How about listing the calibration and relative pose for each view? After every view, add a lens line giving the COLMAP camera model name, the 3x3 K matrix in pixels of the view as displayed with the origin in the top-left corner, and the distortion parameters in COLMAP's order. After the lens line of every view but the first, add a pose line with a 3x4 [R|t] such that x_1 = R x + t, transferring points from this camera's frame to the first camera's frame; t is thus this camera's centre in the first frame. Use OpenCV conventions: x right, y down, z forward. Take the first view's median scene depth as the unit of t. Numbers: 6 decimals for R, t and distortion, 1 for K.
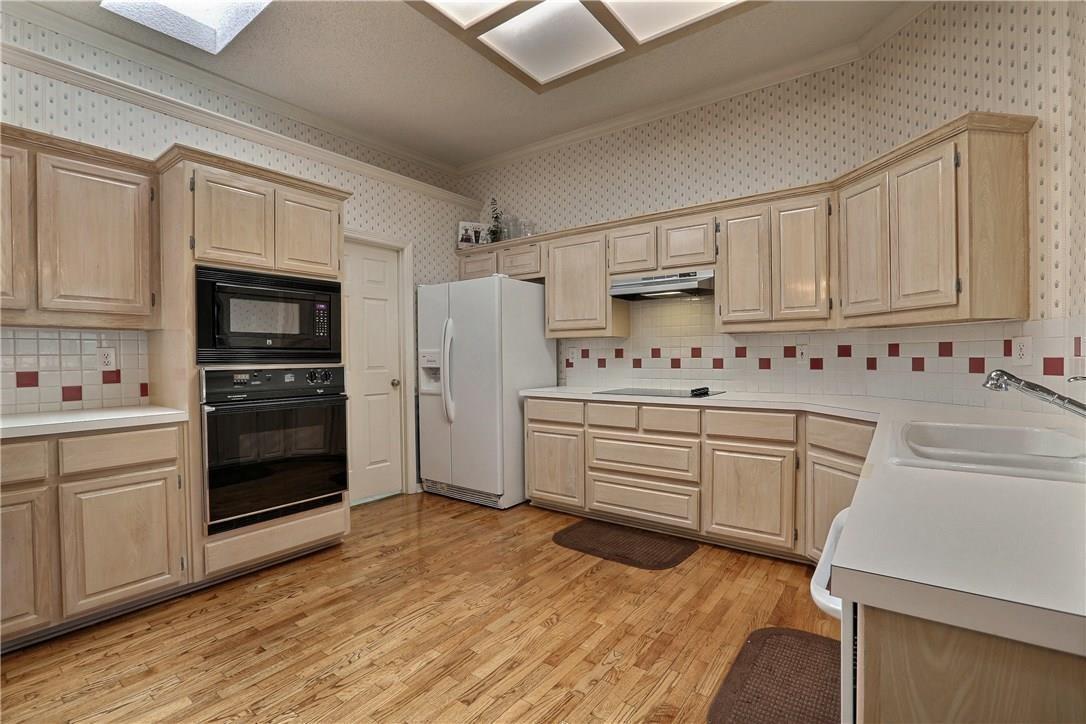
lens RADIAL K [[486.8, 0, 543.0], [0, 486.8, 362.0], [0, 0, 1]] dist [-0.030411, 0.006547]
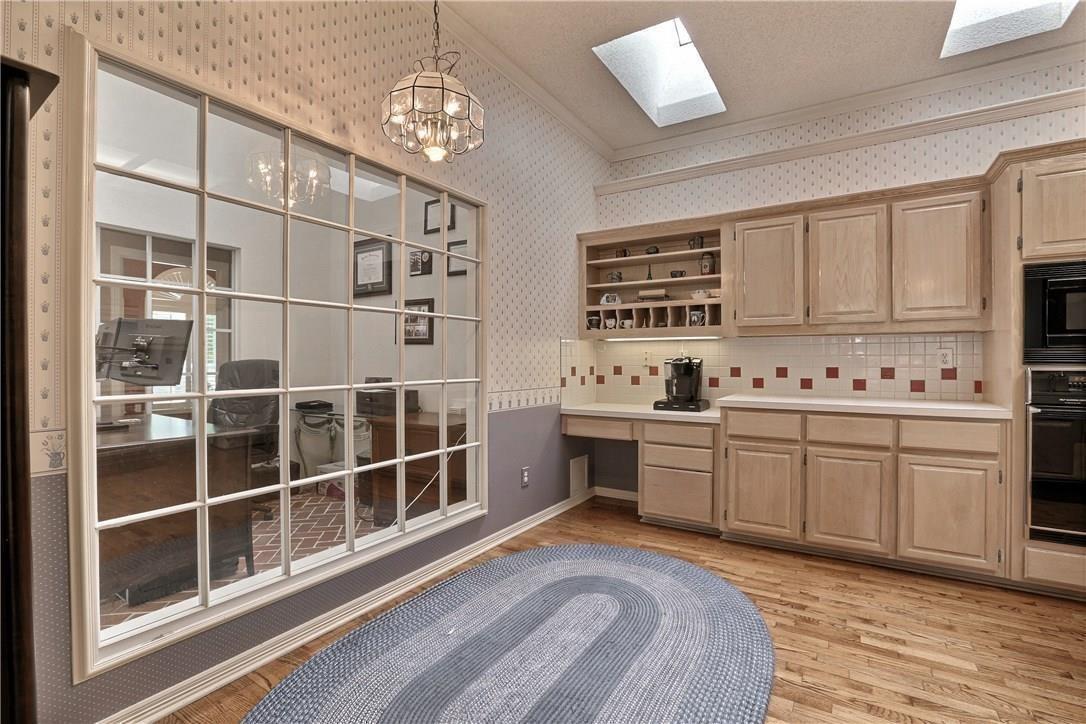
lens RADIAL K [[486.8, 0, 543.0], [0, 486.8, 362.0], [0, 0, 1]] dist [-0.030411, 0.006547]
pose [[0.065553, 0.012537, -0.997770, 0.201332], [-0.011408, 0.999865, 0.011814, -0.000066], [0.997784, 0.010608, 0.065688, -0.061805]]
